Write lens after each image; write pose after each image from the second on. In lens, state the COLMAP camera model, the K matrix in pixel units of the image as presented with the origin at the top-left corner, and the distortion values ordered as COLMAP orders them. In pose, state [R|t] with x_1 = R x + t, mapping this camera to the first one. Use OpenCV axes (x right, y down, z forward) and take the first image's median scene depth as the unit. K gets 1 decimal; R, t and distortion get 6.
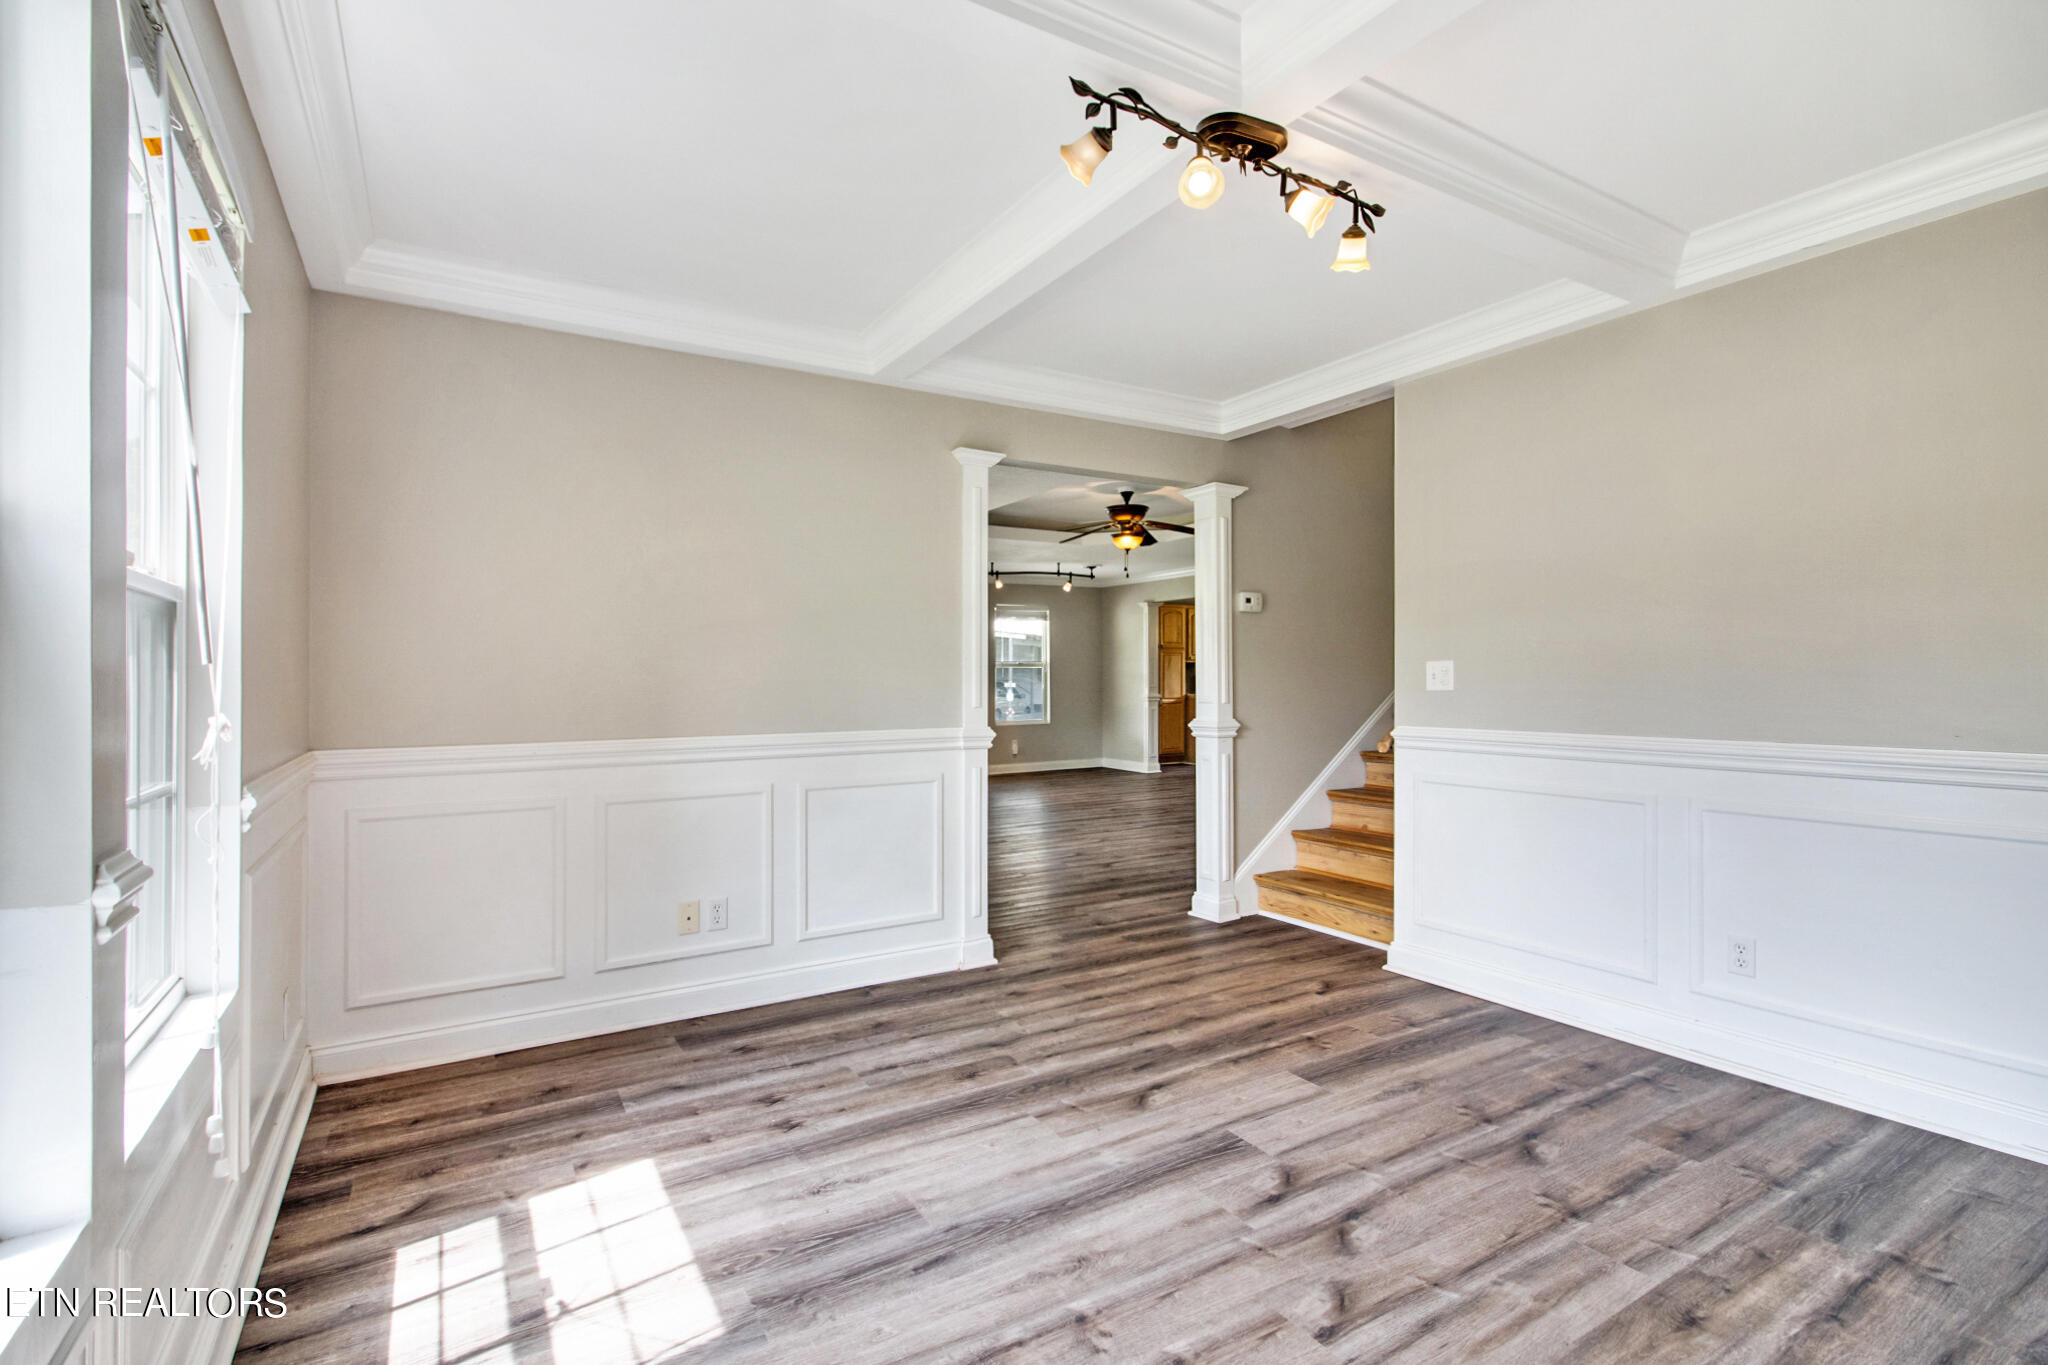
lens RADIAL K [[948.5, 0, 1017.3], [0, 948.5, 683.1], [0, 0, 1]] dist [-0.005174, -0.008107]
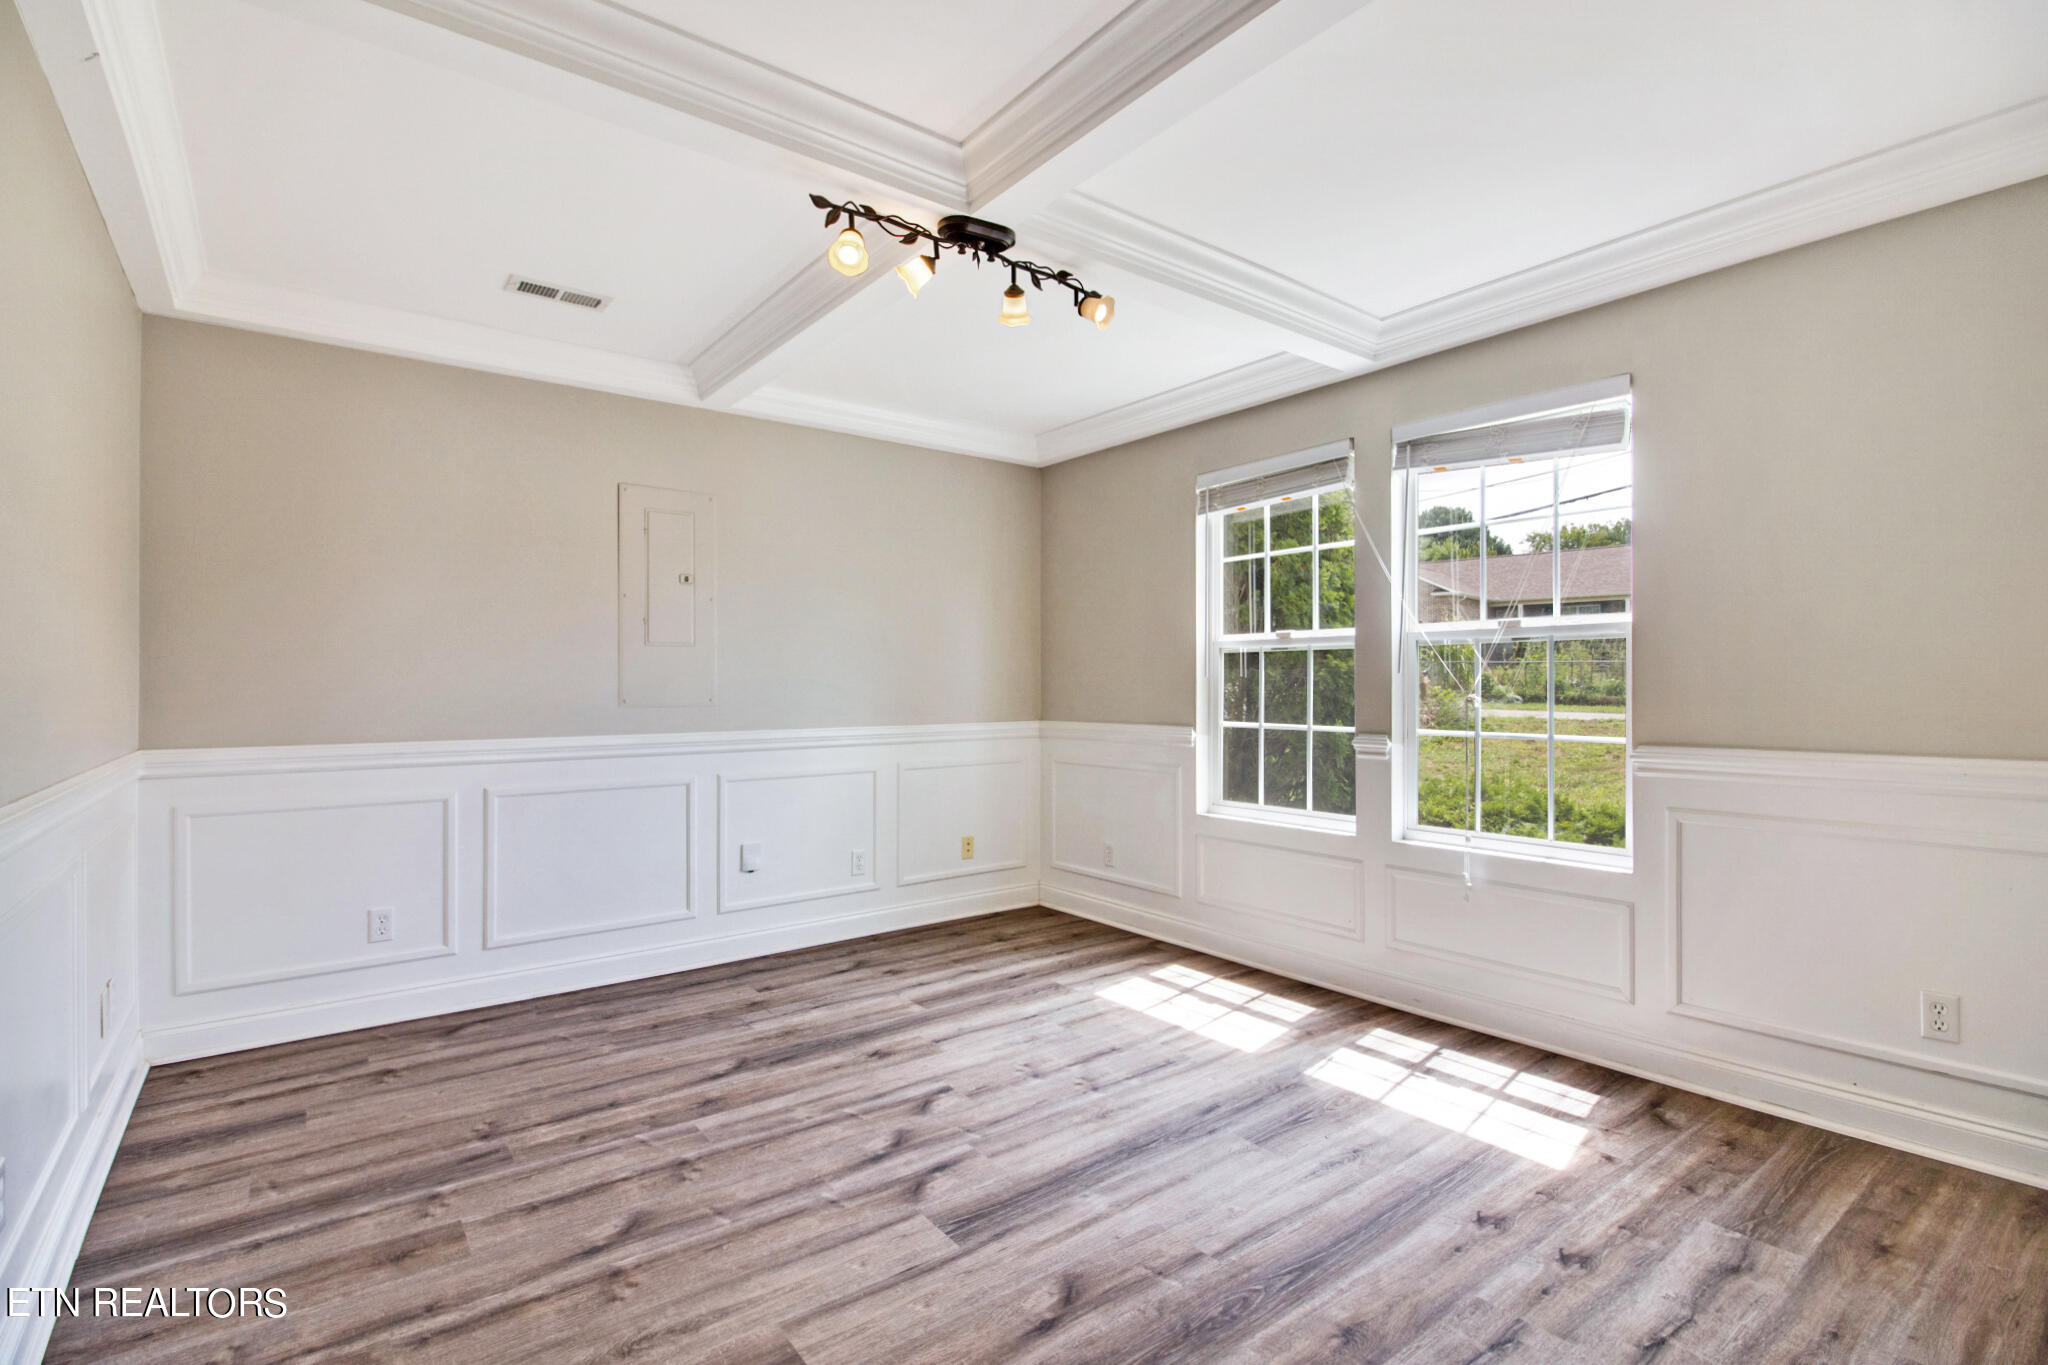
lens RADIAL K [[948.5, 0, 1021.1], [0, 948.5, 679.2], [0, 0, 1]] dist [-0.005174, -0.008107]
pose [[-0.993300, 0.013386, -0.114790, 0.279149], [0.013690, 0.999905, -0.001853, -0.009797], [0.114754, -0.003412, -0.993388, 1.966595]]
